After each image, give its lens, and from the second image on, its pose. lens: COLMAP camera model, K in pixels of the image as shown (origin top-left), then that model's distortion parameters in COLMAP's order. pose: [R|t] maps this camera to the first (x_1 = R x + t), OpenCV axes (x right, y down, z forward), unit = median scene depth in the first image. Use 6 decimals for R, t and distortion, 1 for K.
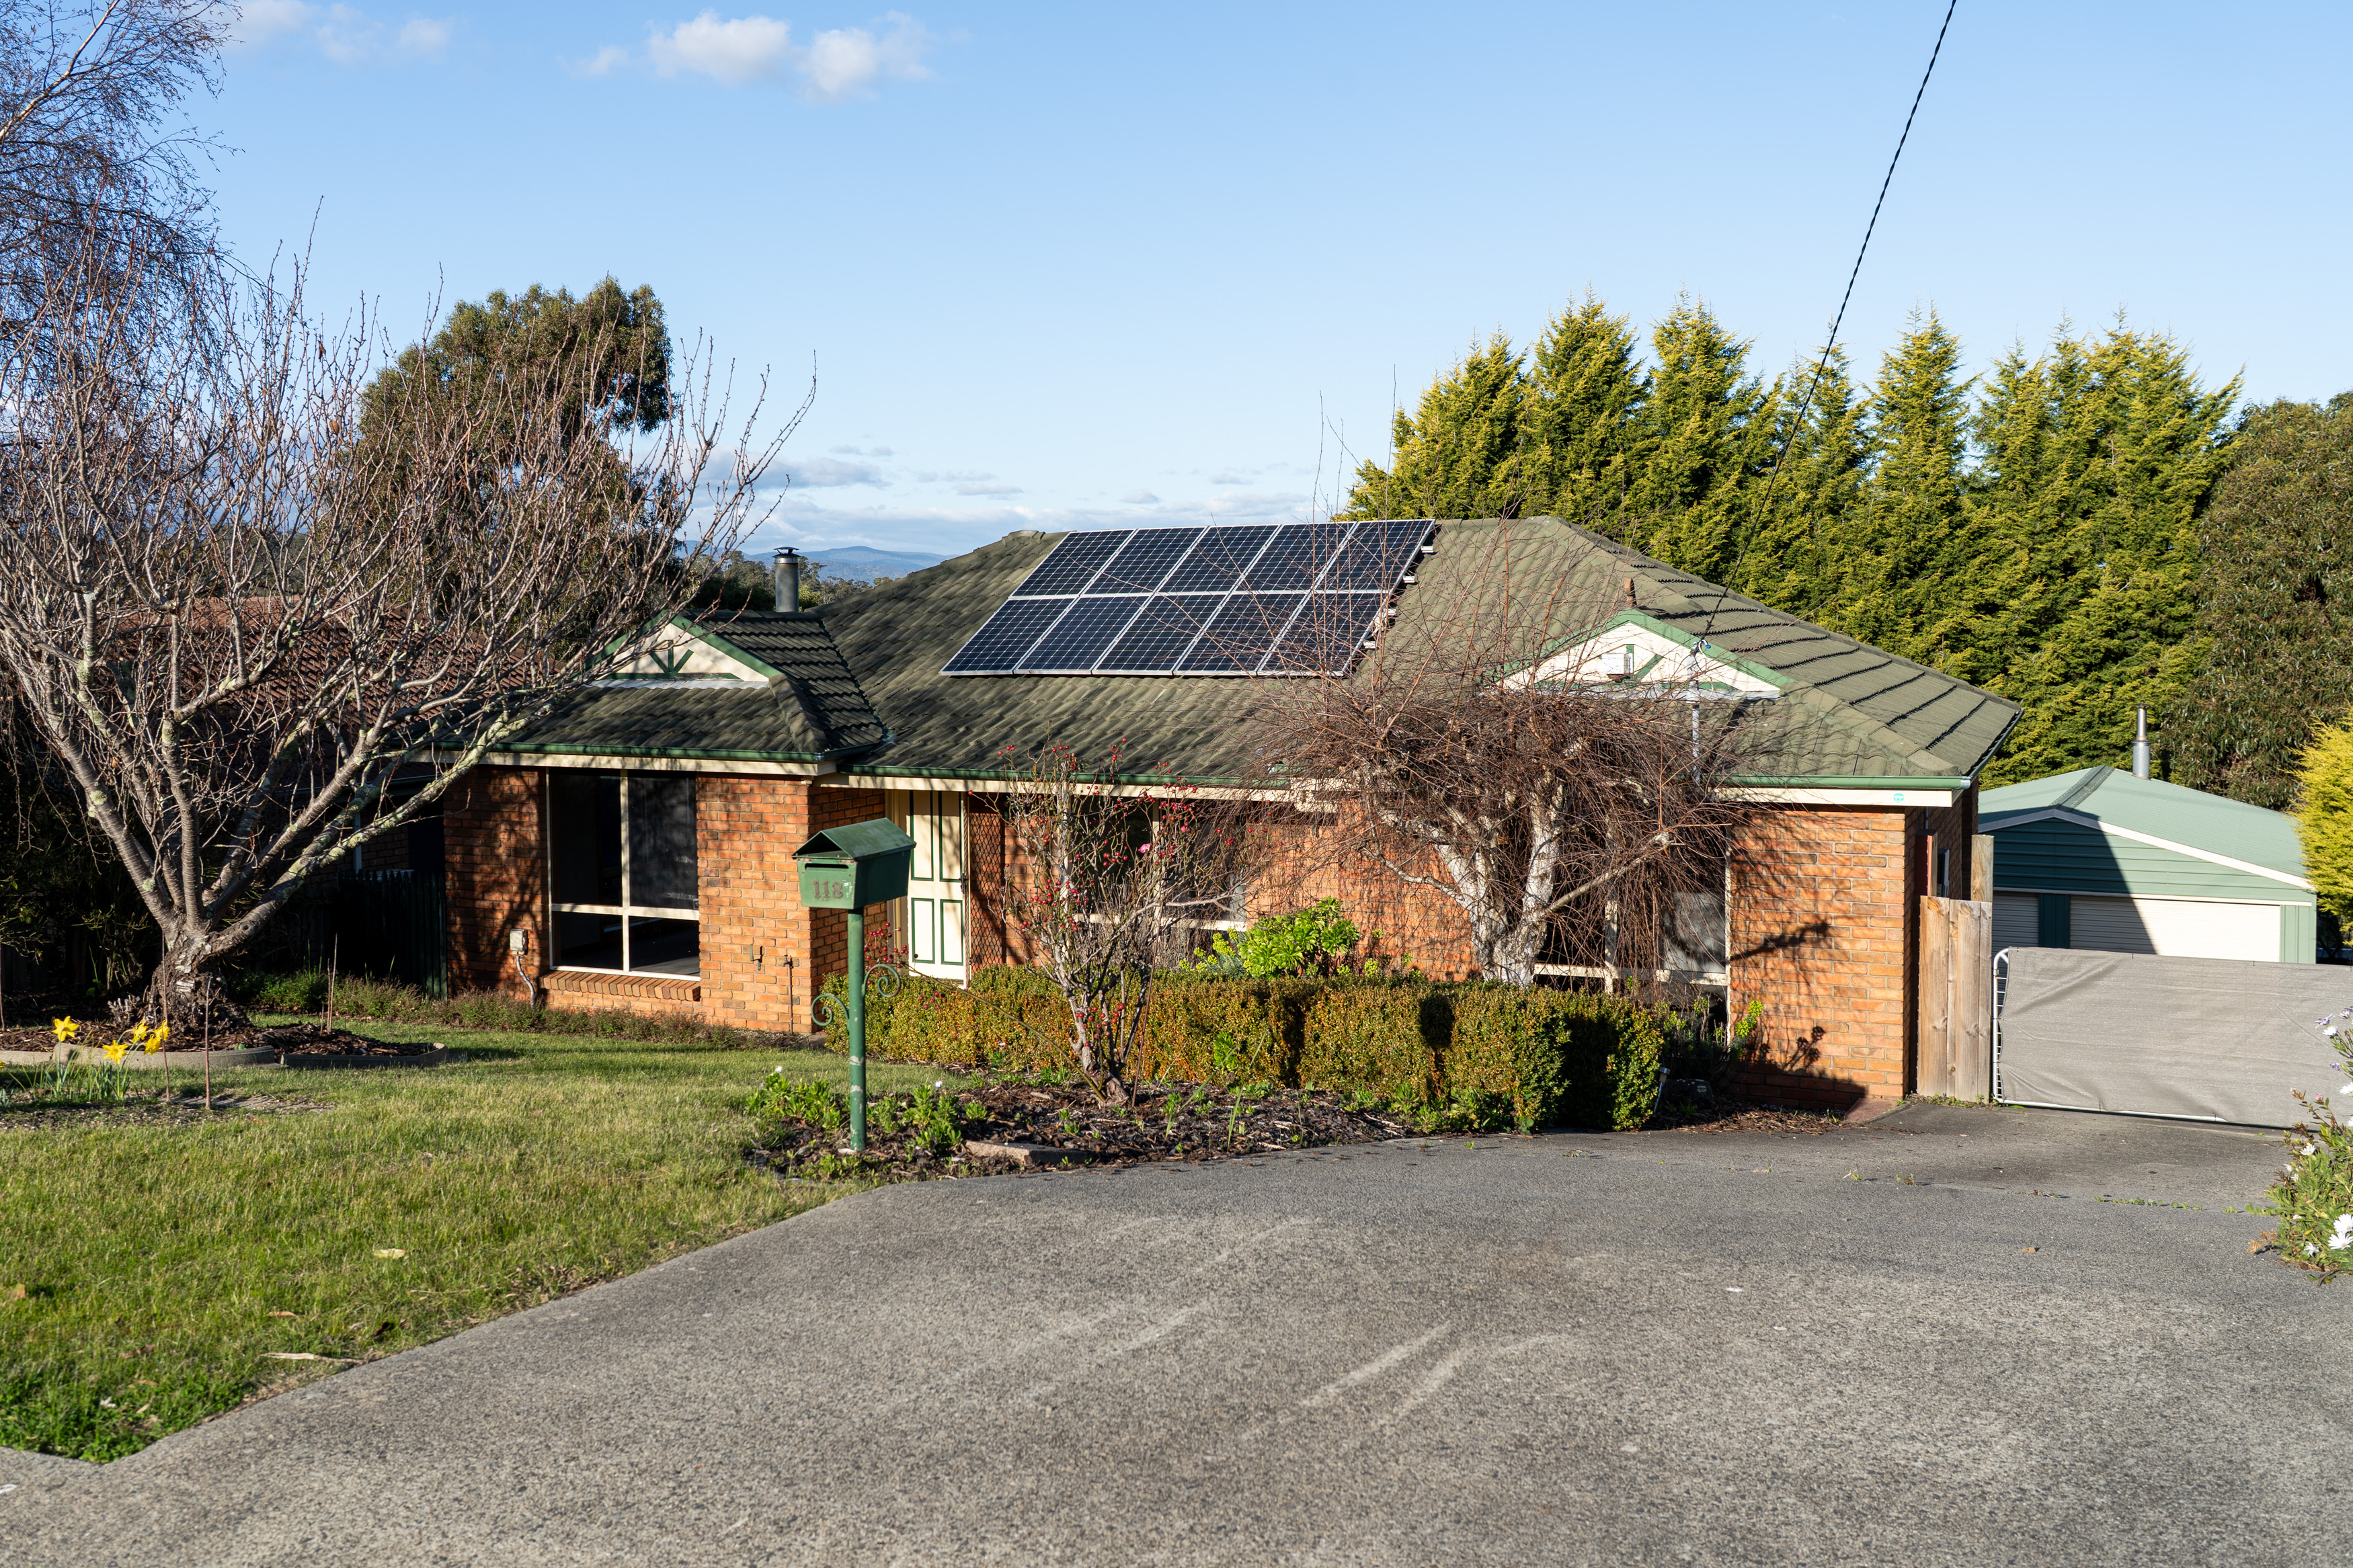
lens RADIAL K [[2032.8, 0, 1167.6], [0, 2032.8, 708.4], [0, 0, 1]] dist [0.001415, -0.001550]
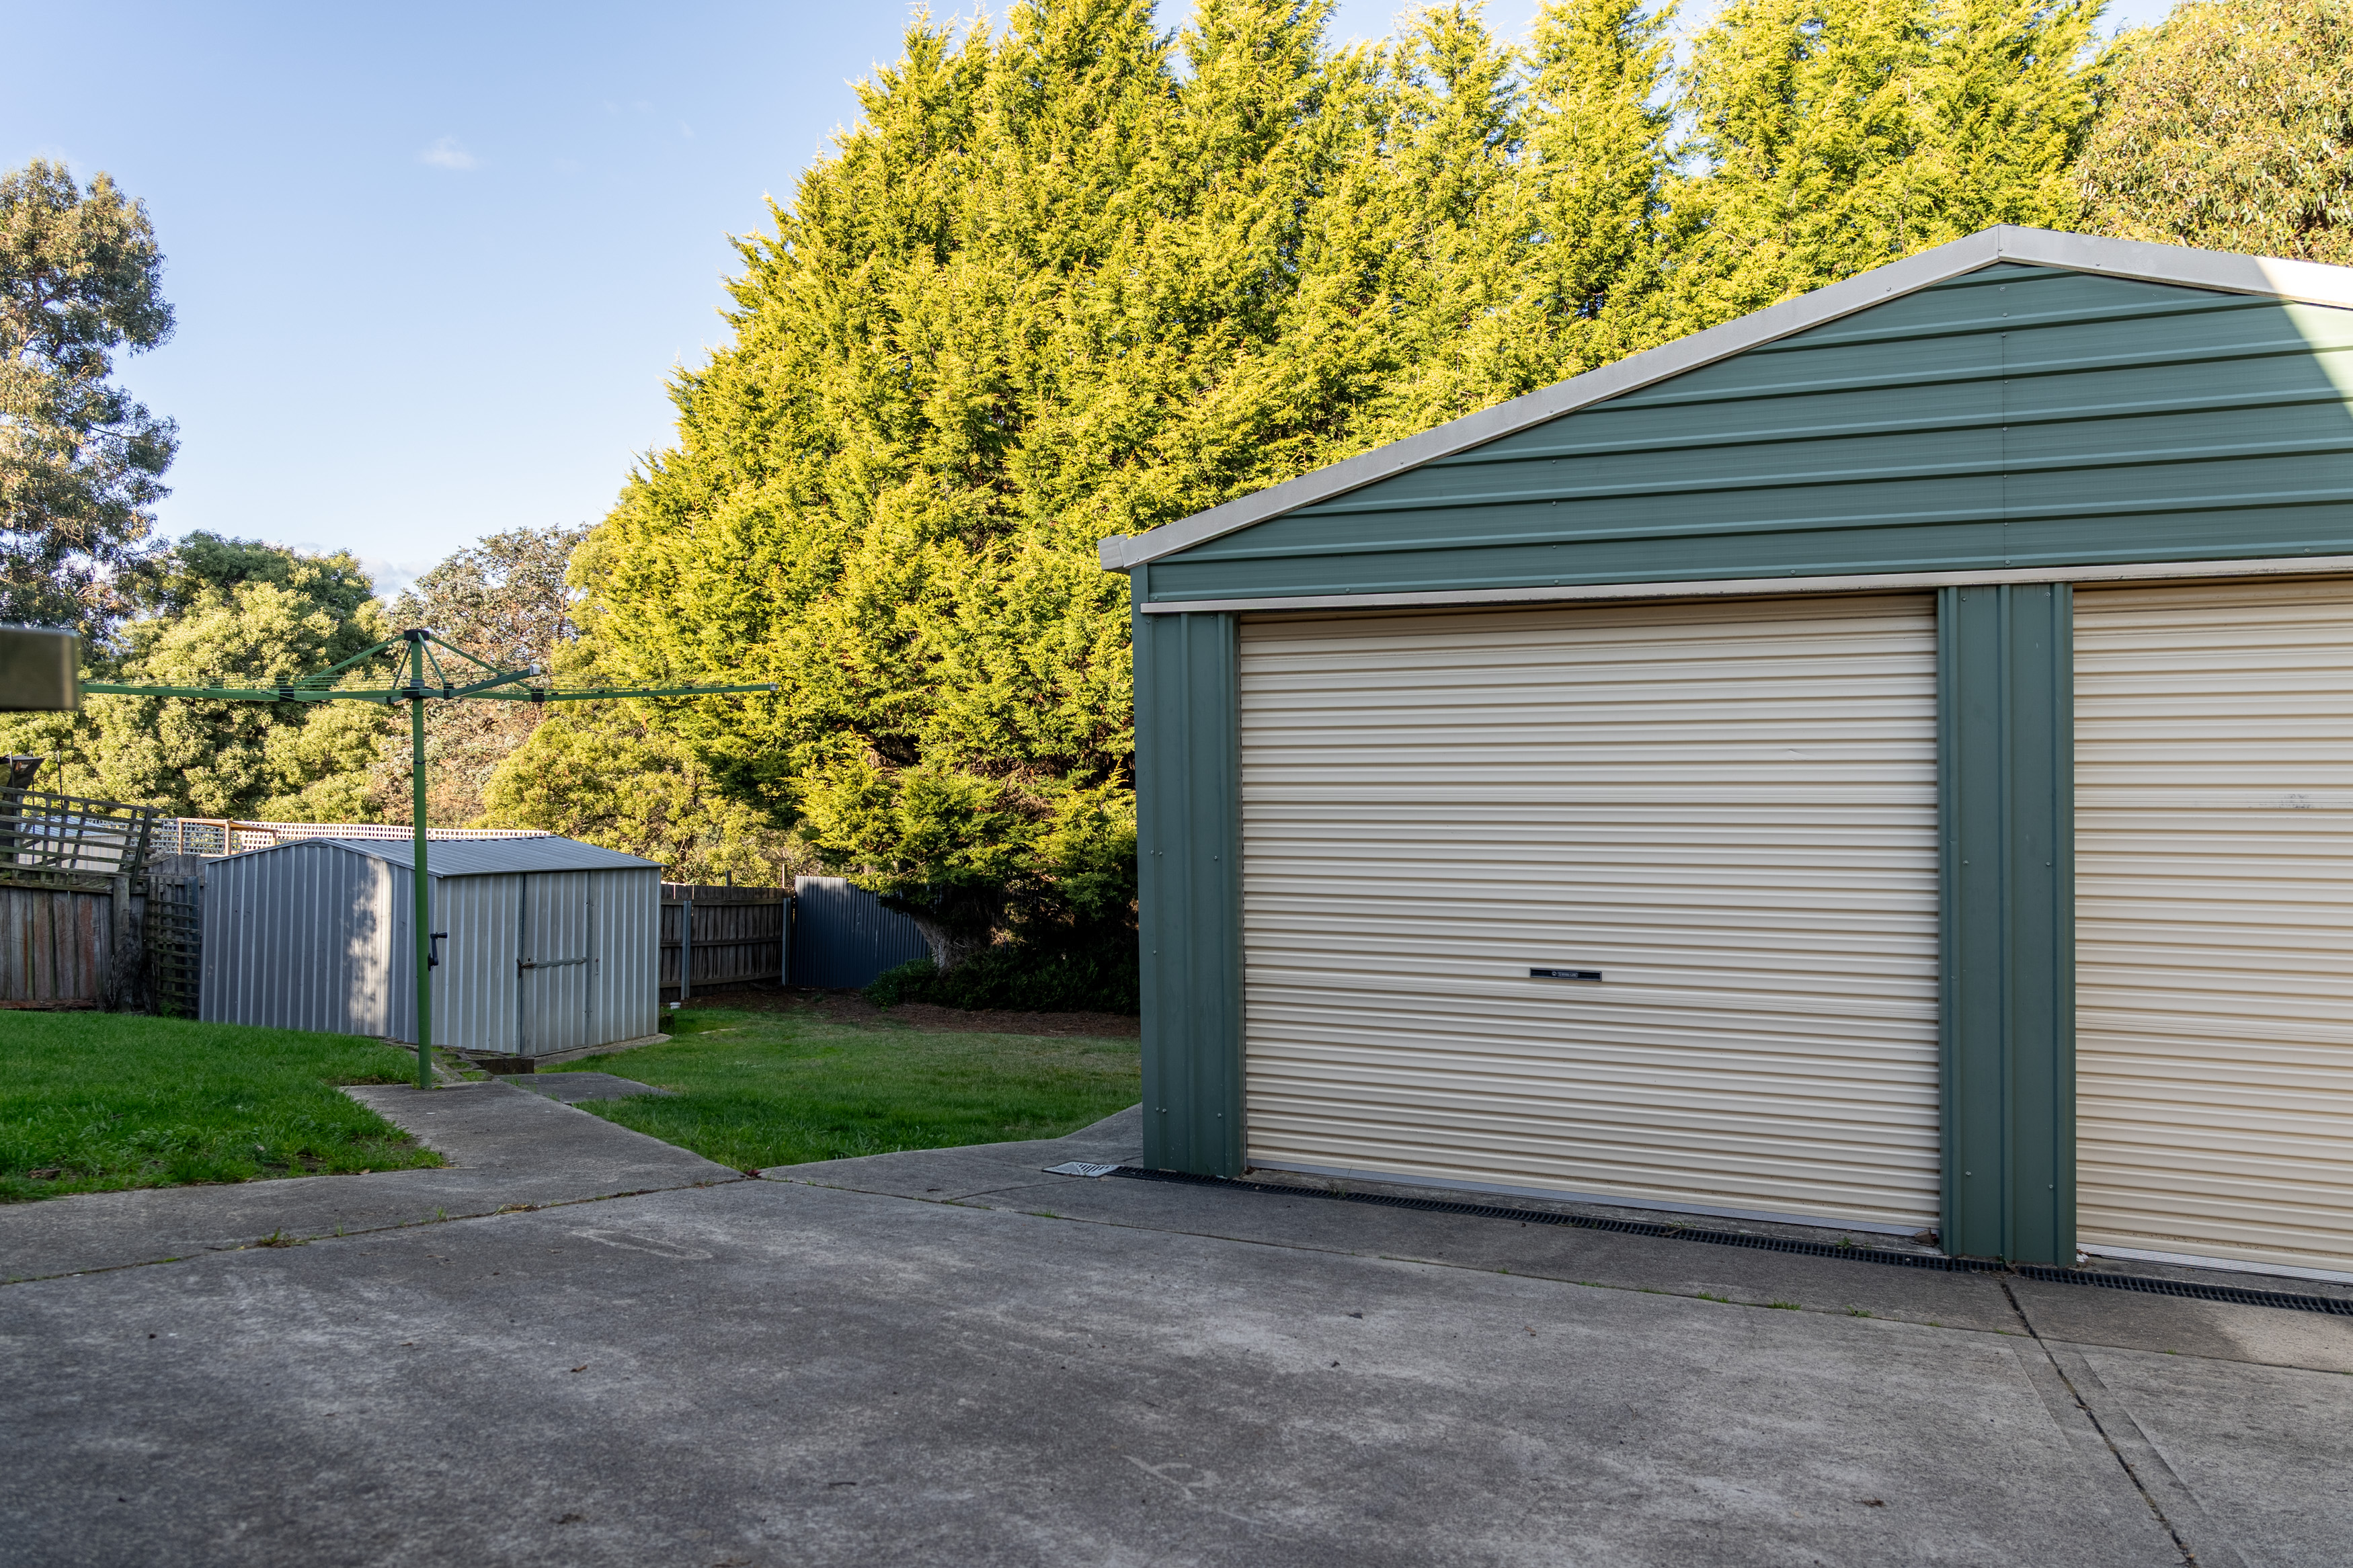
lens RADIAL K [[1718.0, 0, 1173.1], [0, 1718.0, 768.8], [0, 0, 1]] dist [-0.009511, -0.006463]
pose [[0.998410, 0.002932, 0.056298, 0.227462], [-0.001578, 0.999709, -0.024081, 0.083283], [-0.056352, 0.023954, 0.998124, 0.531032]]
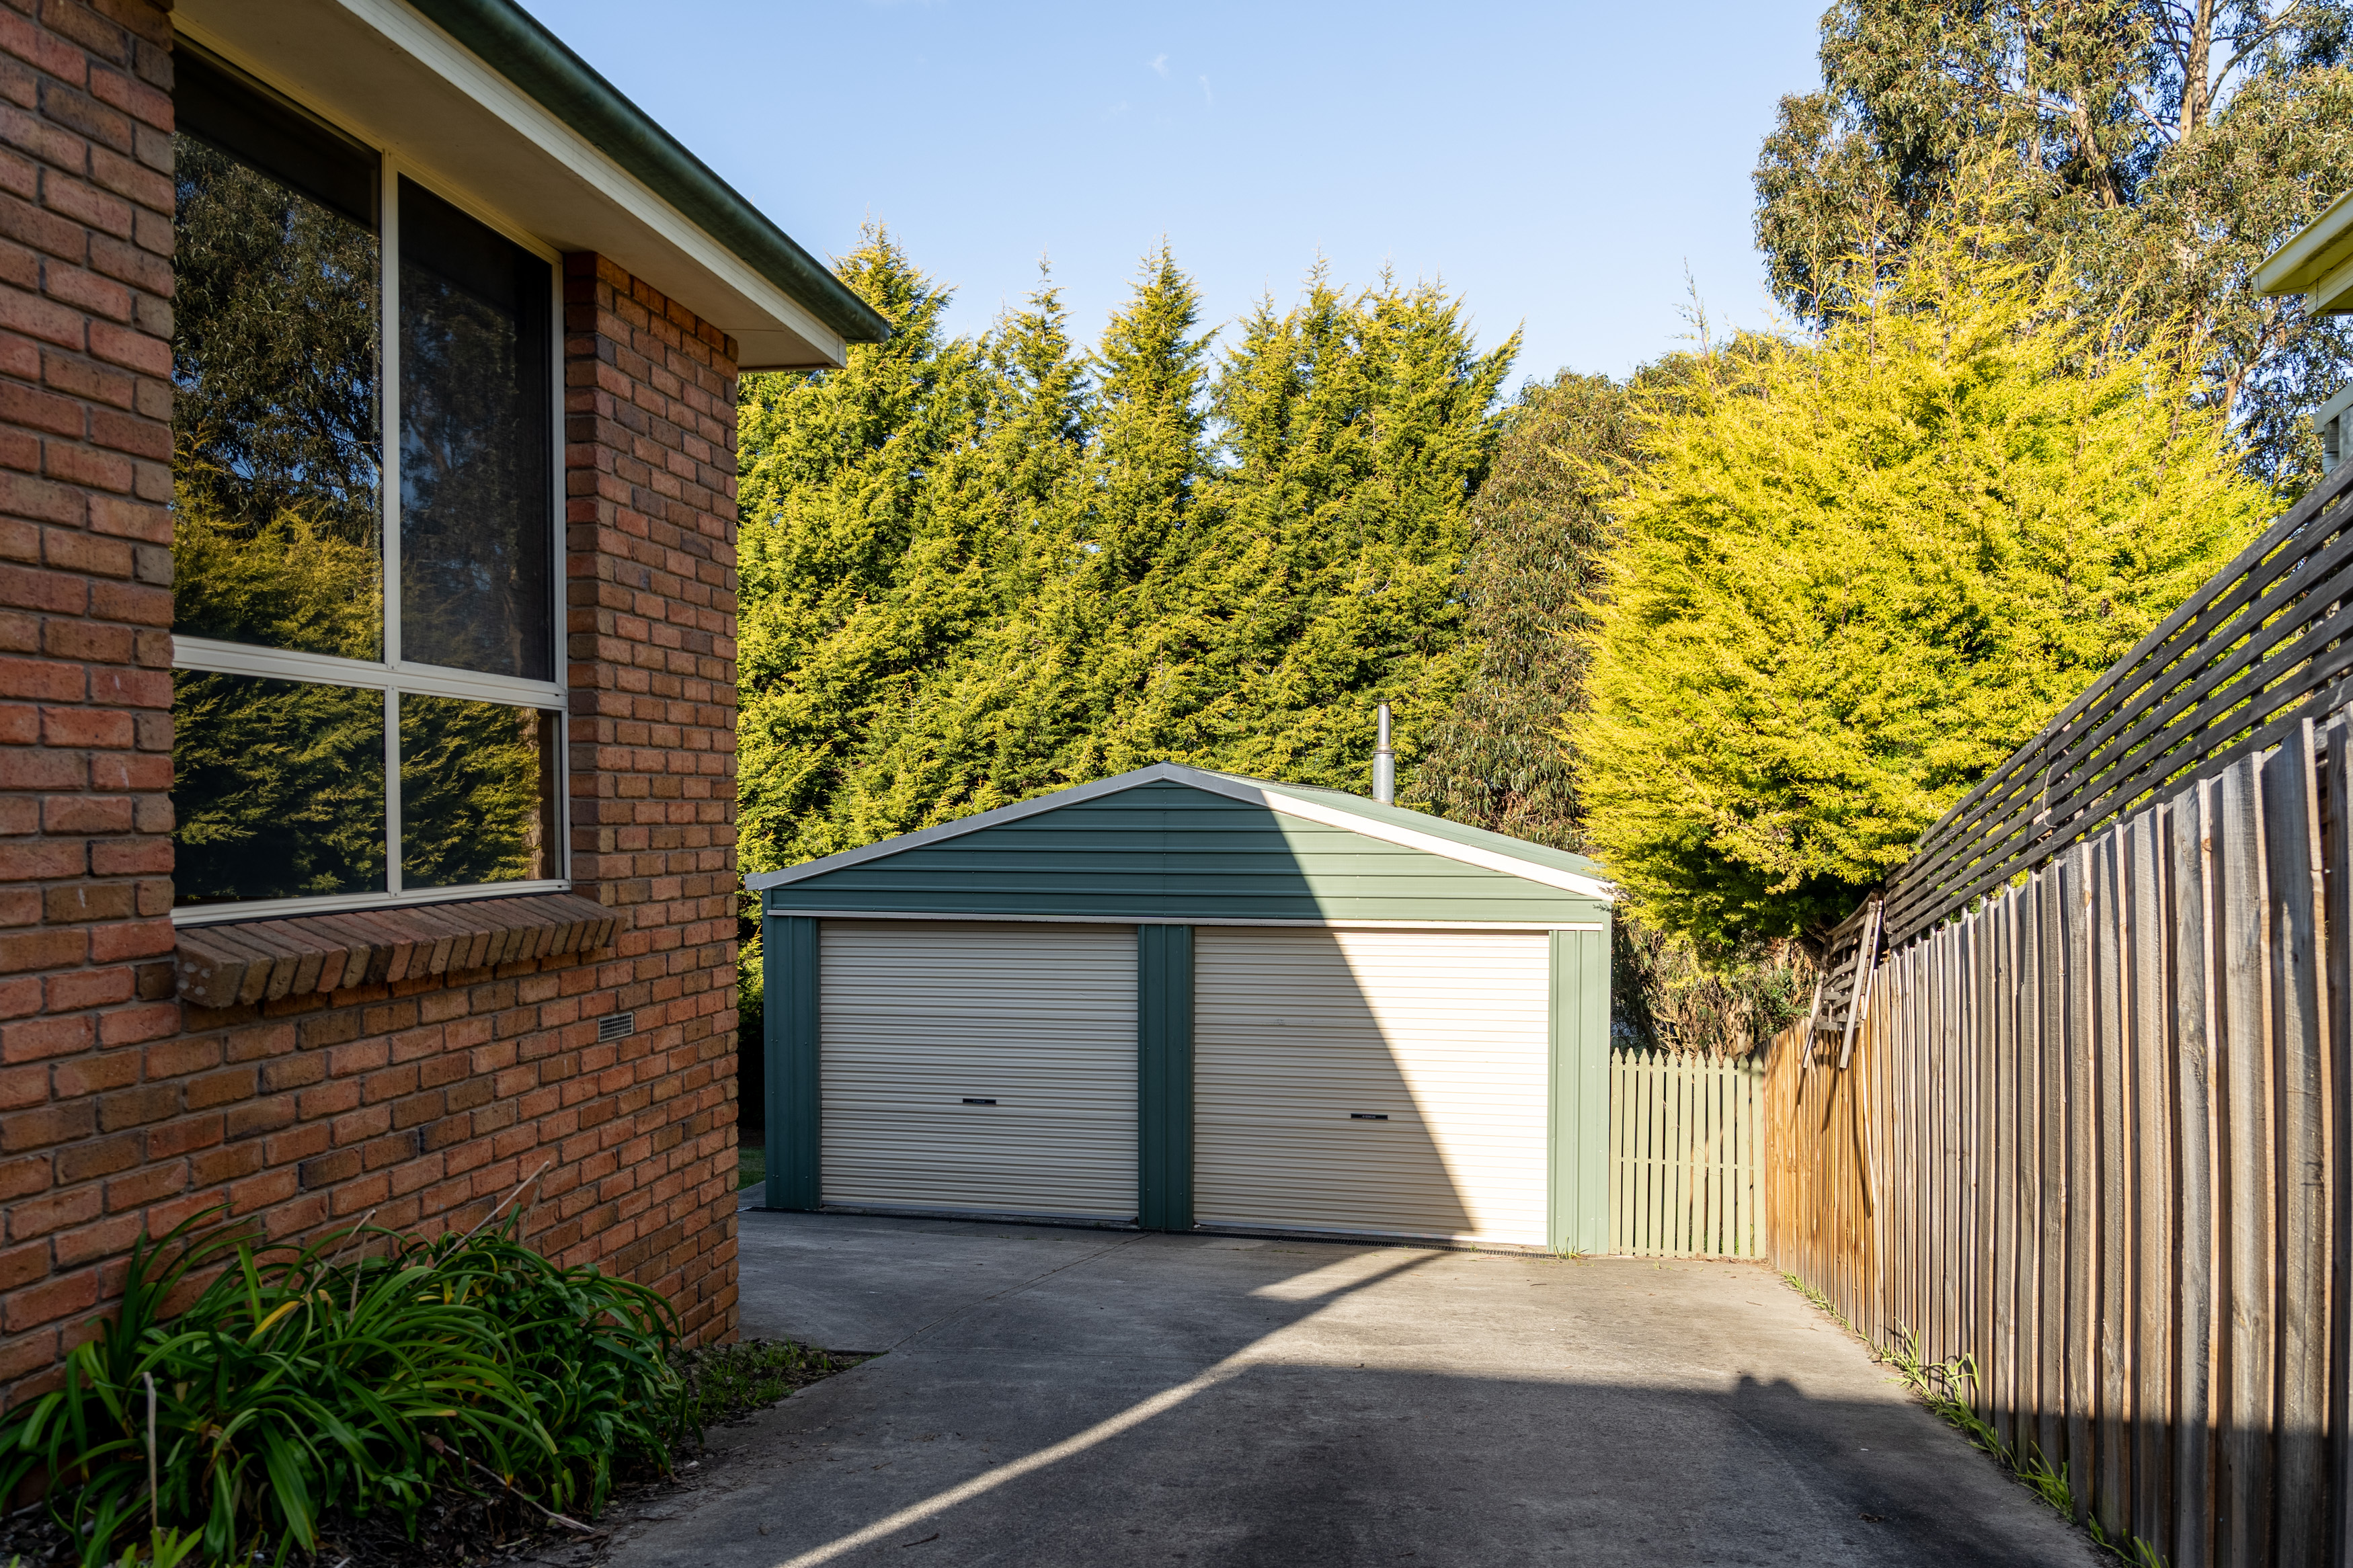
lens RADIAL K [[1687.6, 0, 1183.3], [0, 1687.6, 866.4], [0, 0, 1]] dist [-0.001136, -0.000187]
pose [[0.963773, 0.013184, 0.266398, 0.225068], [-0.003984, 0.999378, -0.035046, 0.068676], [-0.266695, 0.032715, 0.963226, 0.401137]]
